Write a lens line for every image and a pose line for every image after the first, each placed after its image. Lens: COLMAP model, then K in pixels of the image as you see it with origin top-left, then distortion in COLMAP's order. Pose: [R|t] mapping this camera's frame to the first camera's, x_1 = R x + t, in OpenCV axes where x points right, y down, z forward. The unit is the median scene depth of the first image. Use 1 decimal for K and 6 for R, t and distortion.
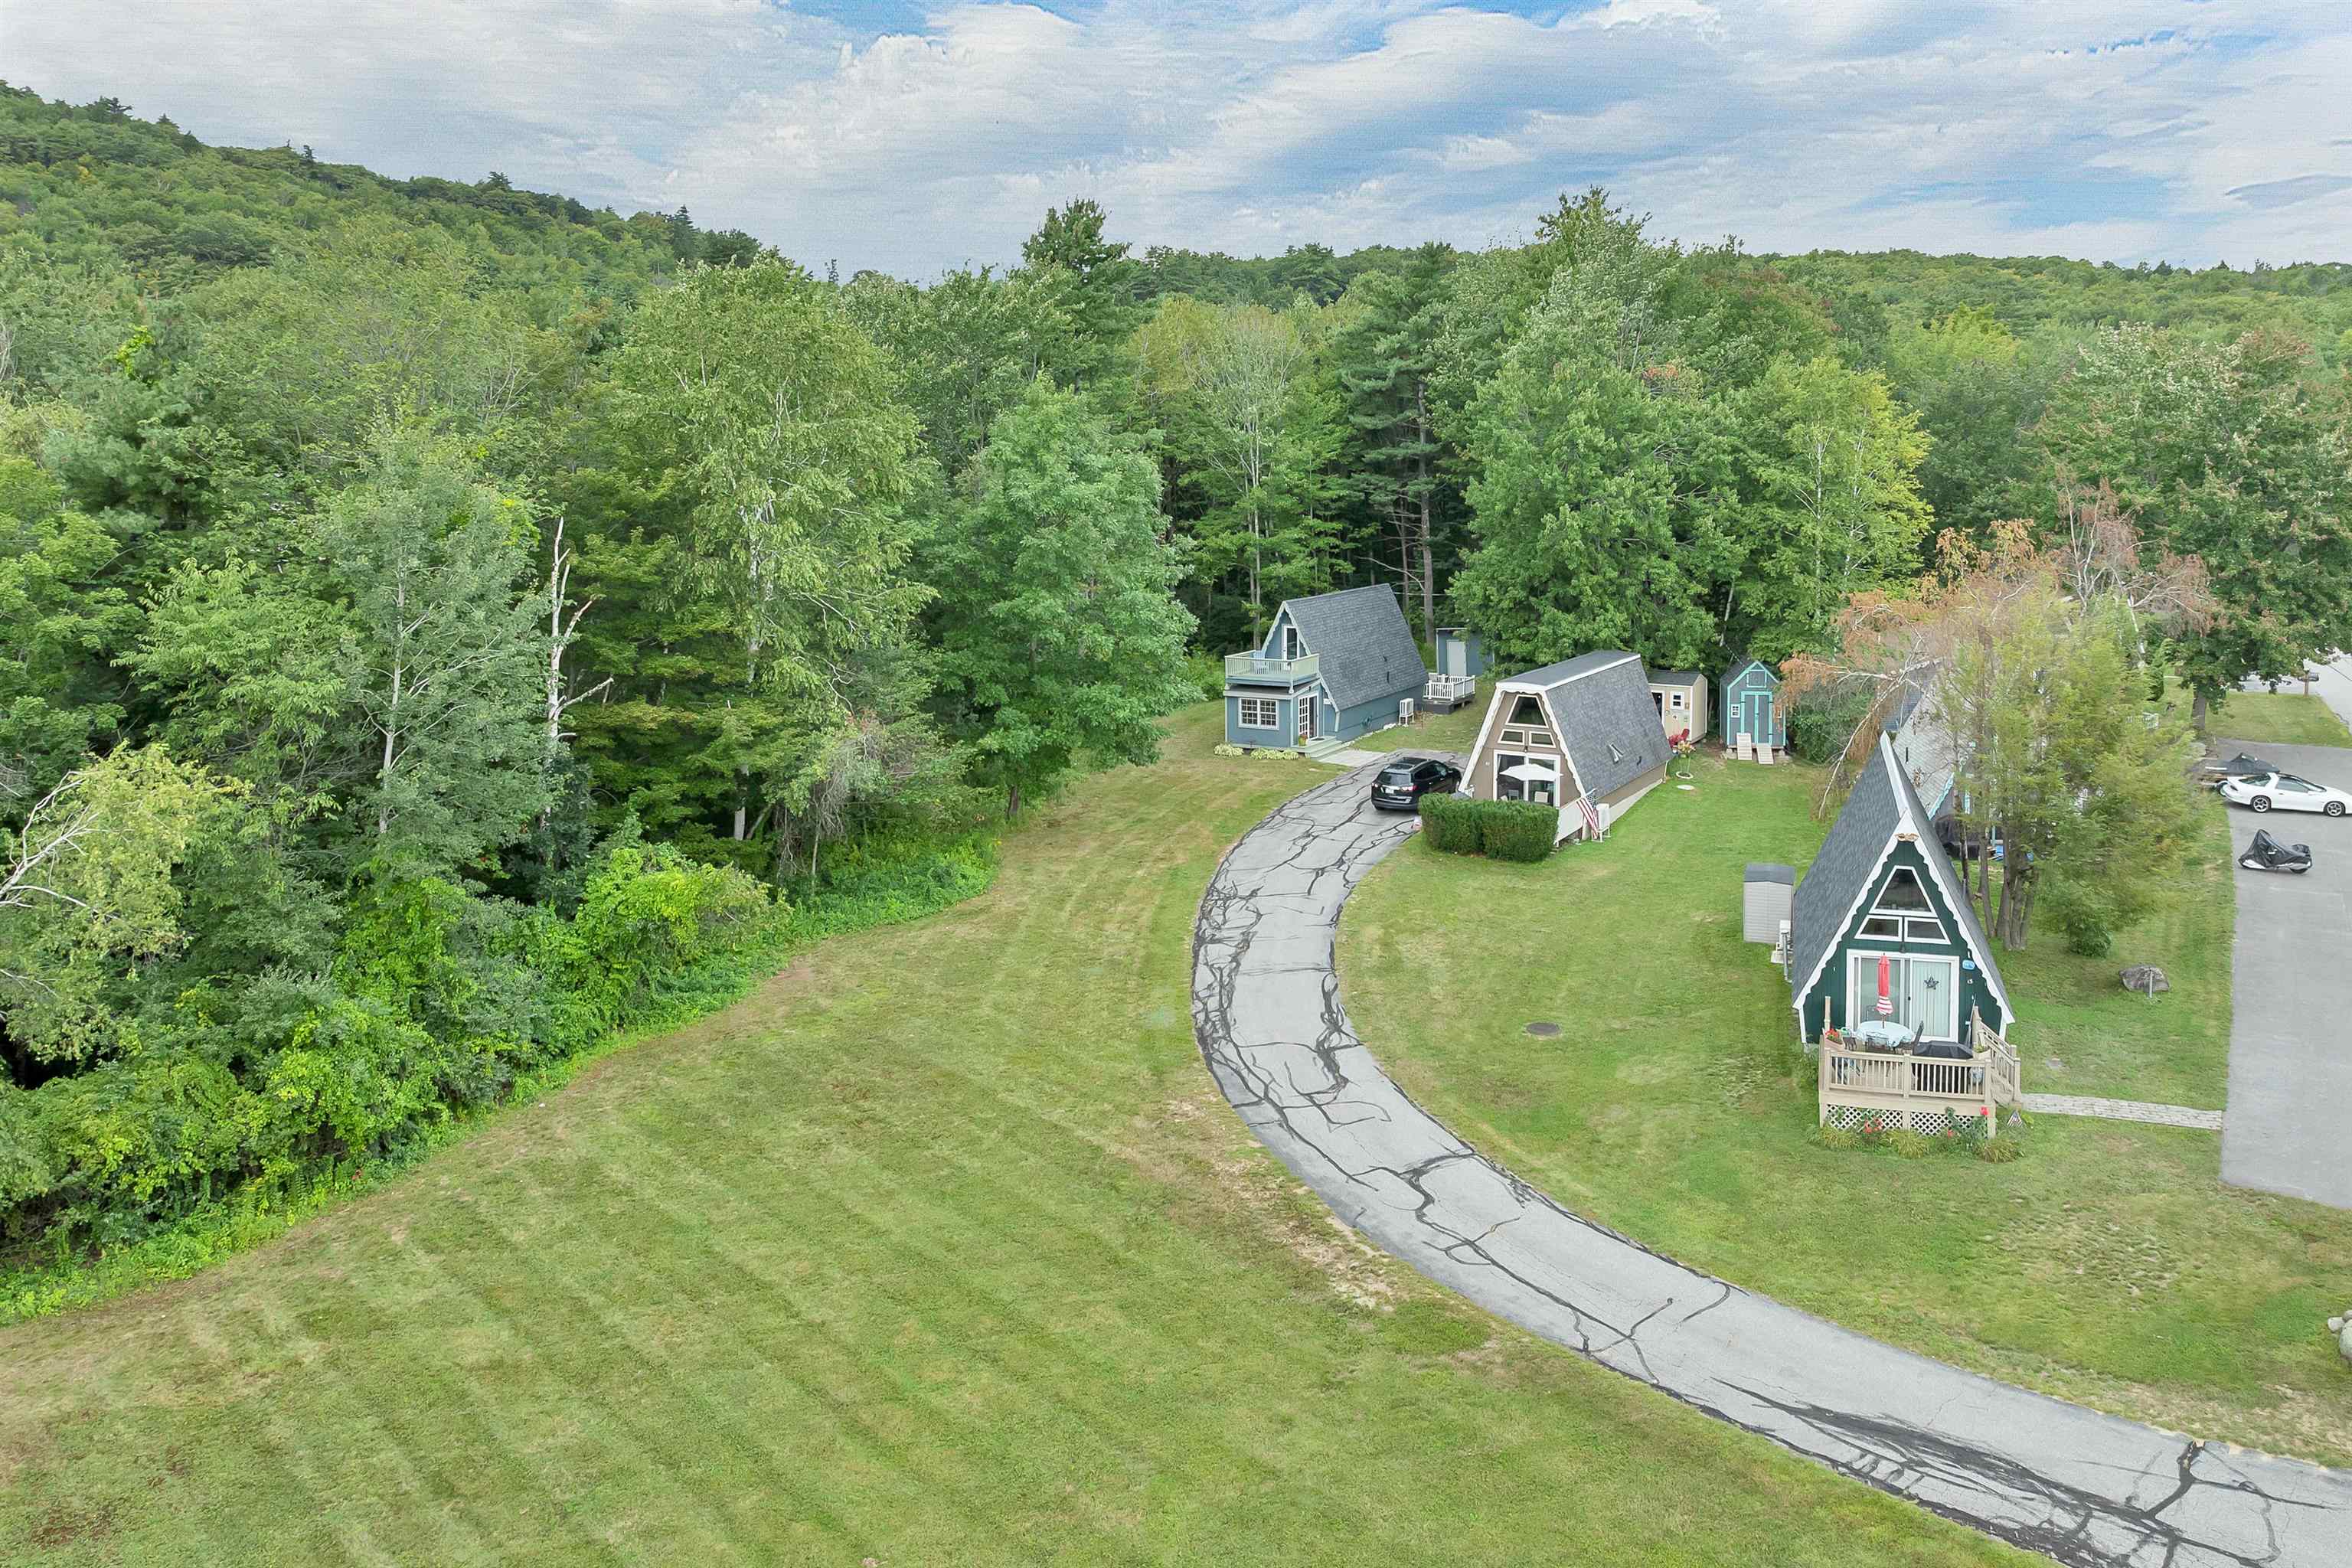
lens RADIAL K [[1765.7, 0, 1430.5], [0, 1765.7, 505.2], [0, 0, 1]] dist [-0.029419, -0.001469]
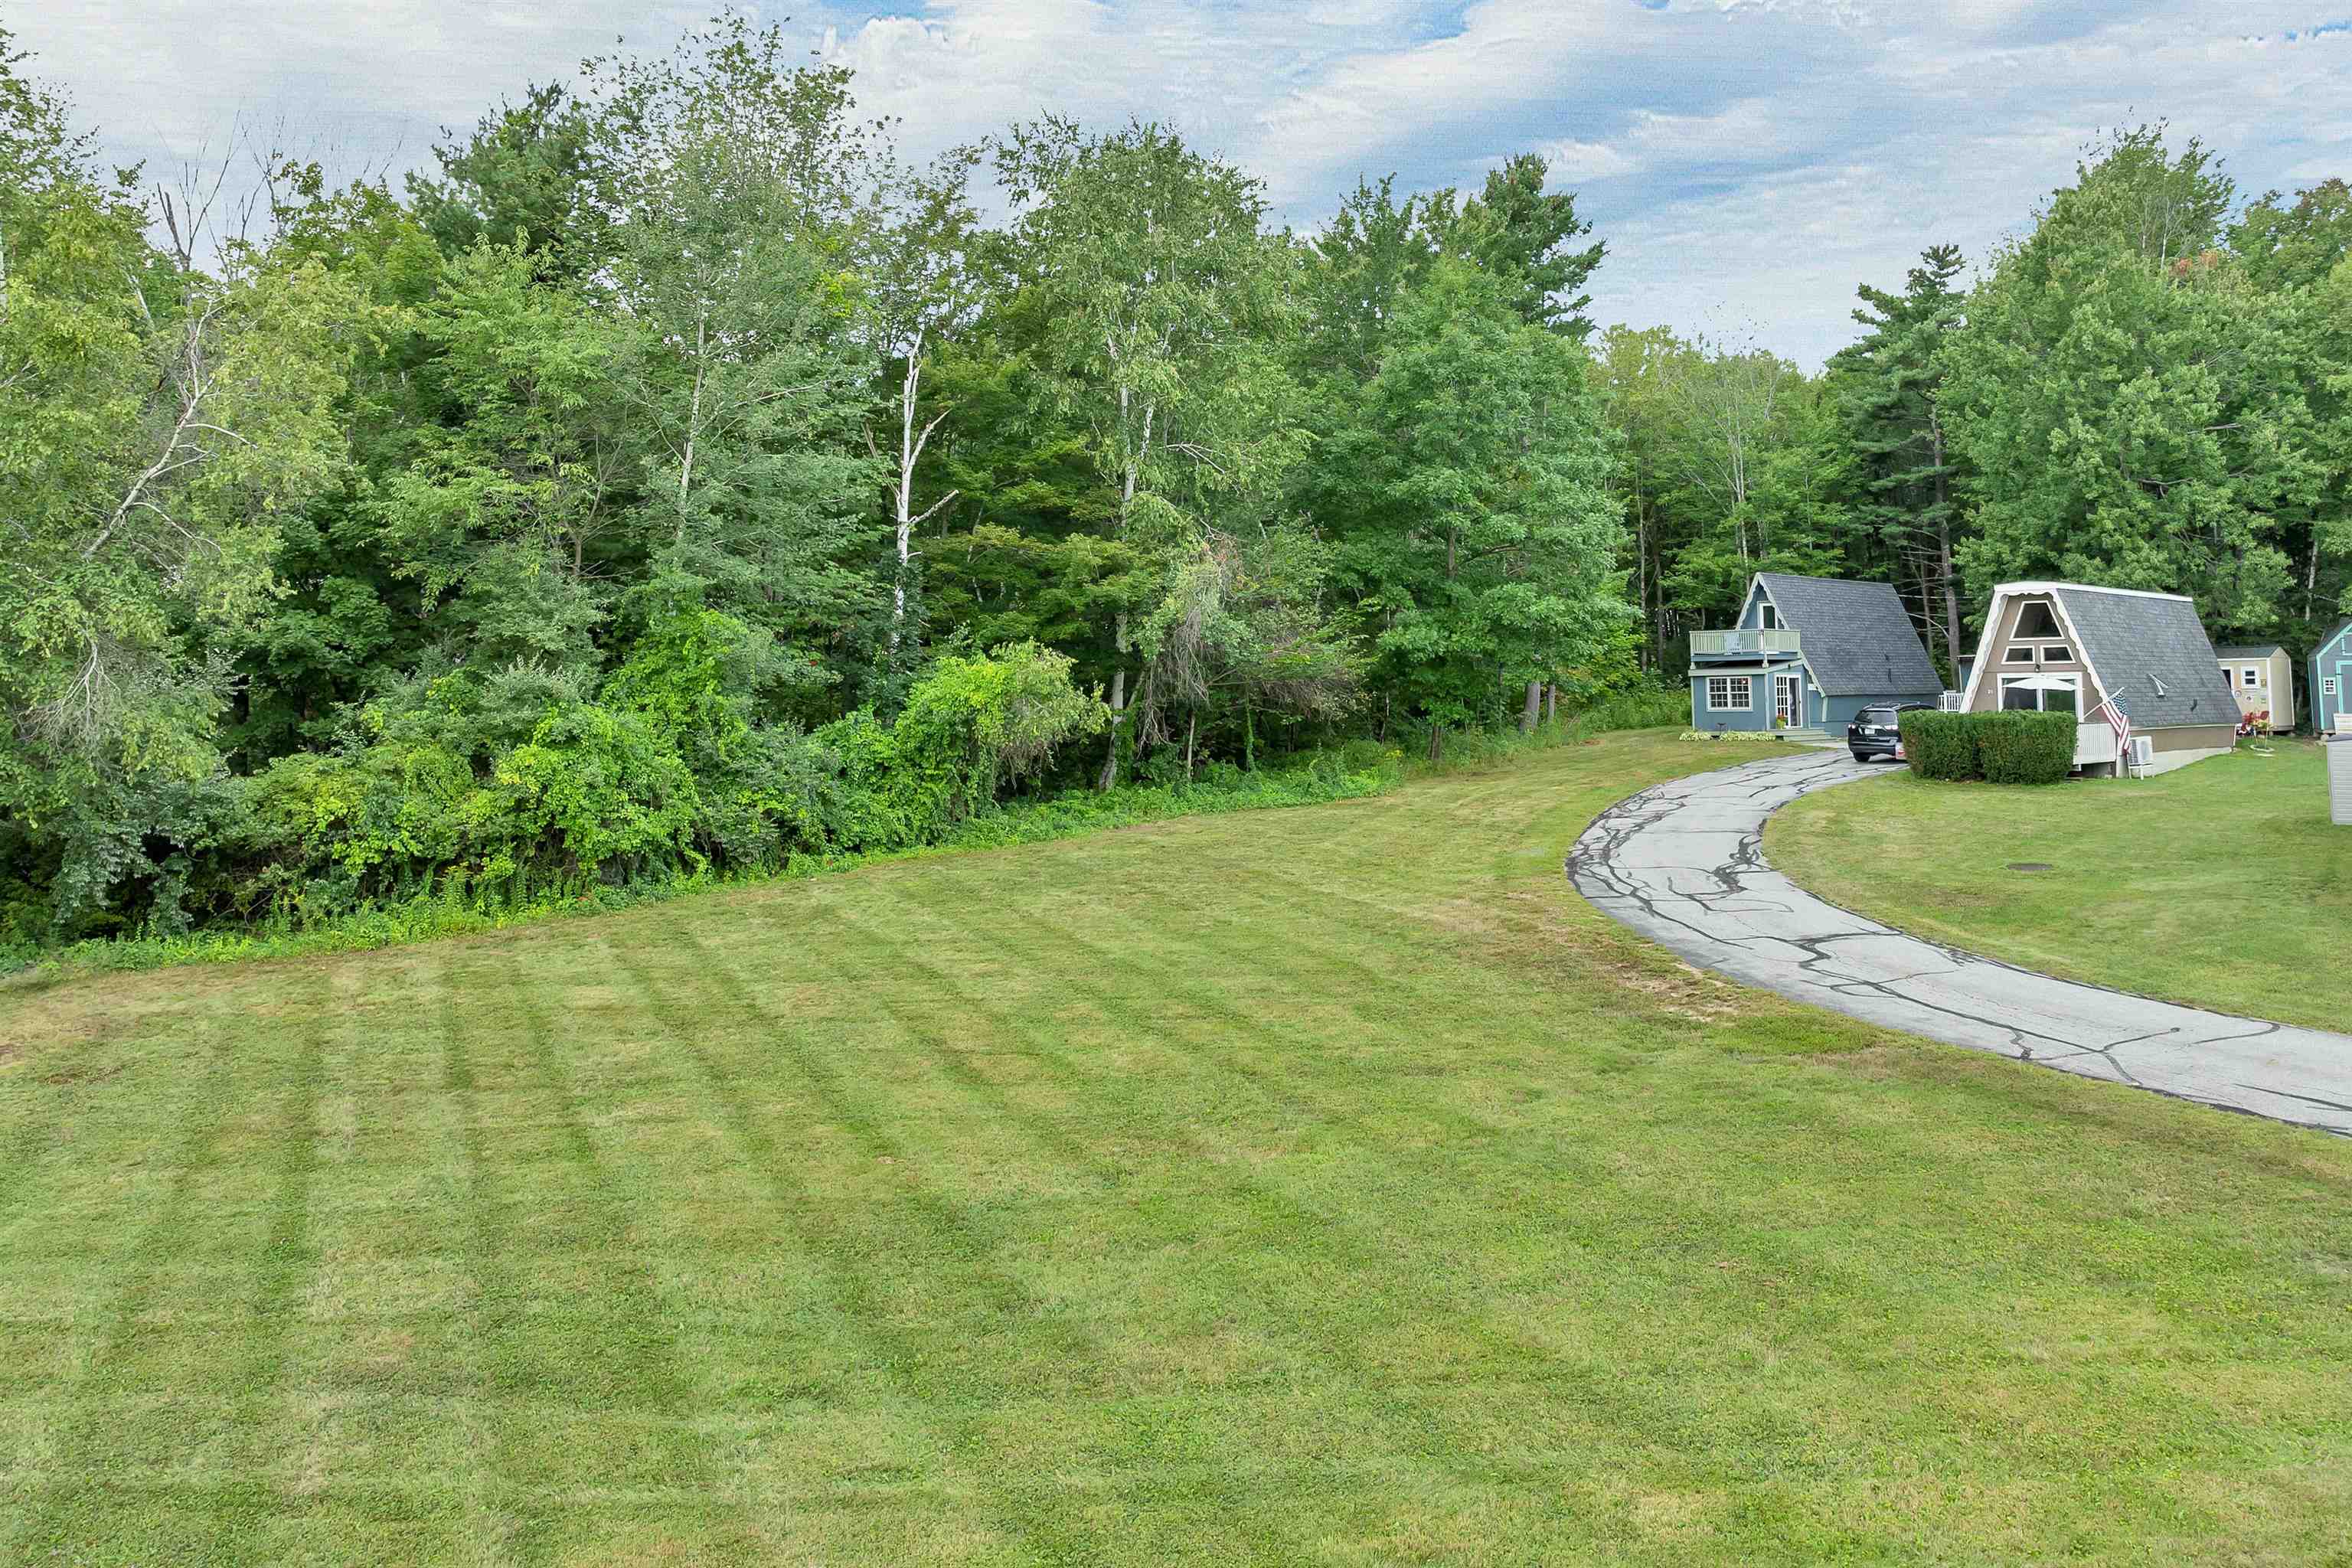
lens RADIAL K [[1765.7, 0, 1430.5], [0, 1765.7, 505.2], [0, 0, 1]] dist [-0.029419, -0.001469]
pose [[0.949737, -0.050729, -0.308912, 0.057115], [0.006908, 0.989939, -0.141327, 0.235396], [0.312974, 0.132090, 0.940532, 0.199547]]
